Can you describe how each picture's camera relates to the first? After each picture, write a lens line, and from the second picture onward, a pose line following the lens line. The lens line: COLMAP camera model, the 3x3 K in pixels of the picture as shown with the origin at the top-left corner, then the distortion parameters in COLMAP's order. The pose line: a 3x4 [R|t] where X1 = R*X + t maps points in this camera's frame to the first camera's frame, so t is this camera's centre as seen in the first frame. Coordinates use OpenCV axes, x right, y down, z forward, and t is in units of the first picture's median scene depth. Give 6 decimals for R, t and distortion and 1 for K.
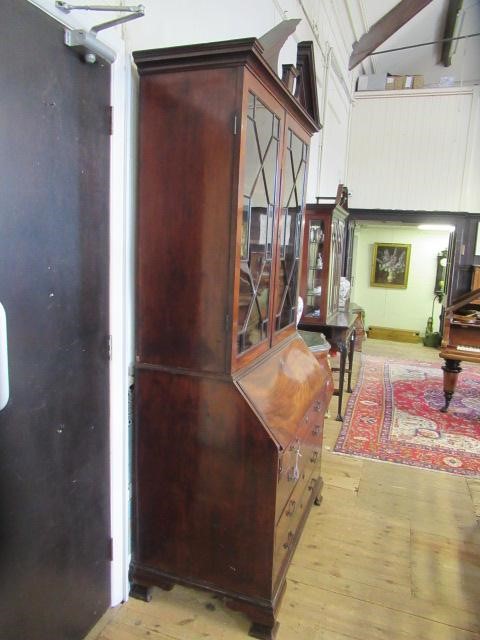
lens RADIAL K [[477.3, 0, 242.1], [0, 477.3, 316.5], [0, 0, 1]] dist [0.002901, 0.001925]
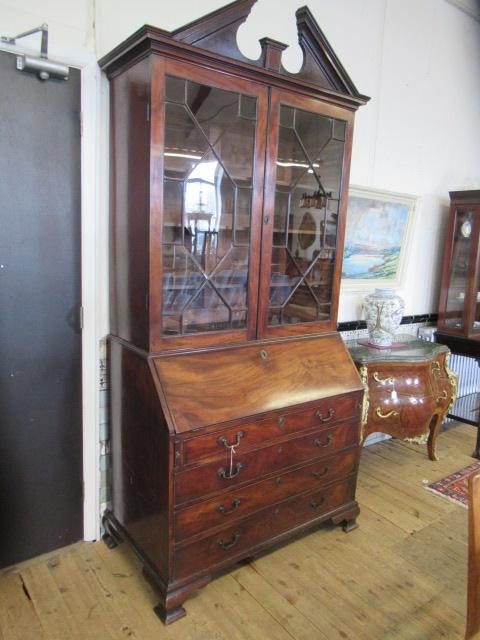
lens RADIAL K [[477.3, 0, 242.1], [0, 477.3, 316.5], [0, 0, 1]] dist [0.002901, 0.001925]
pose [[0.832179, 0.080790, -0.548591, 0.275693], [-0.089329, 0.995940, 0.011164, 0.006204], [0.547265, 0.039715, 0.836016, 0.091444]]
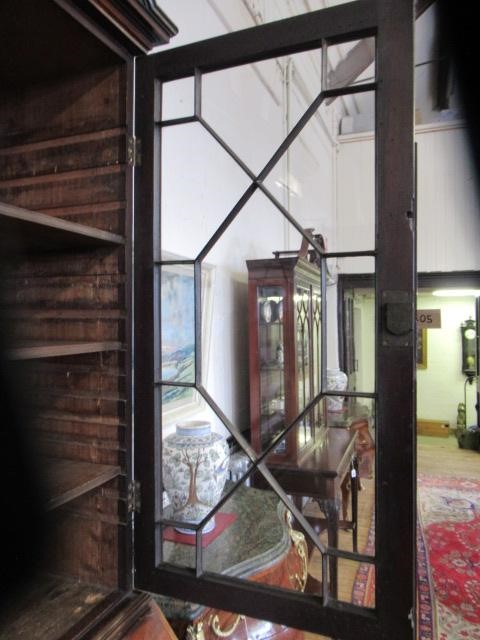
lens RADIAL K [[477.3, 0, 242.1], [0, 477.3, 316.5], [0, 0, 1]] dist [0.002901, 0.001925]
pose [[0.998299, -0.052296, -0.025758, 0.123264], [0.047479, 0.985770, -0.161253, -0.064535], [0.033824, 0.159756, 0.986577, 0.379978]]
